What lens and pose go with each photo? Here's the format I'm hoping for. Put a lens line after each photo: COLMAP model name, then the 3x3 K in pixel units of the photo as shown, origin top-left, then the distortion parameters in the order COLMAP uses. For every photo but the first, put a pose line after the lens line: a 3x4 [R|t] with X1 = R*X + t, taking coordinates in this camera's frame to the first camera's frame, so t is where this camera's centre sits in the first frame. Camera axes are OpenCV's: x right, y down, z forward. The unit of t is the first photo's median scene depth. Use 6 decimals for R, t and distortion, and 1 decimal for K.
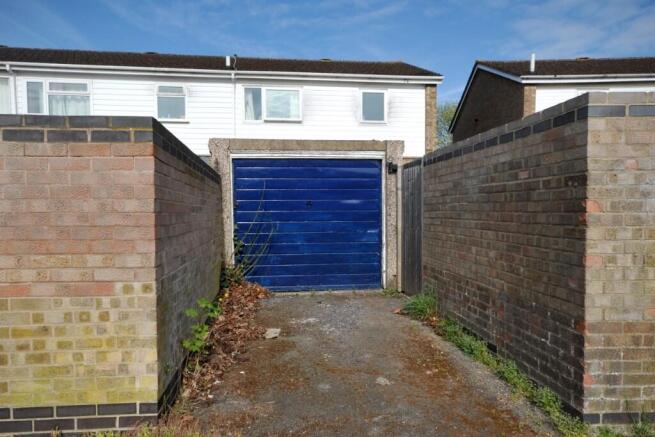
lens RADIAL K [[419.4, 0, 327.7], [0, 419.4, 218.9], [0, 0, 1]] dist [0.034534, 0.001834]
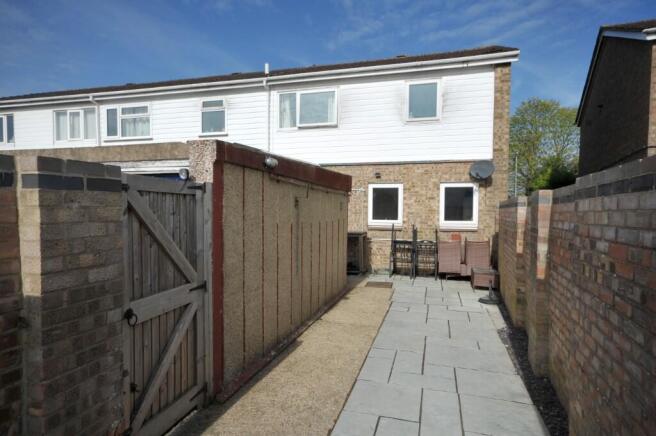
lens RADIAL K [[372.9, 0, 326.3], [0, 372.9, 217.8], [0, 0, 1]] dist [0.030430, -0.001949]
pose [[0.923182, 0.019935, -0.383845, 0.227262], [-0.020085, 0.999792, 0.003616, -0.037418], [0.383837, 0.004372, 0.923390, 0.258031]]
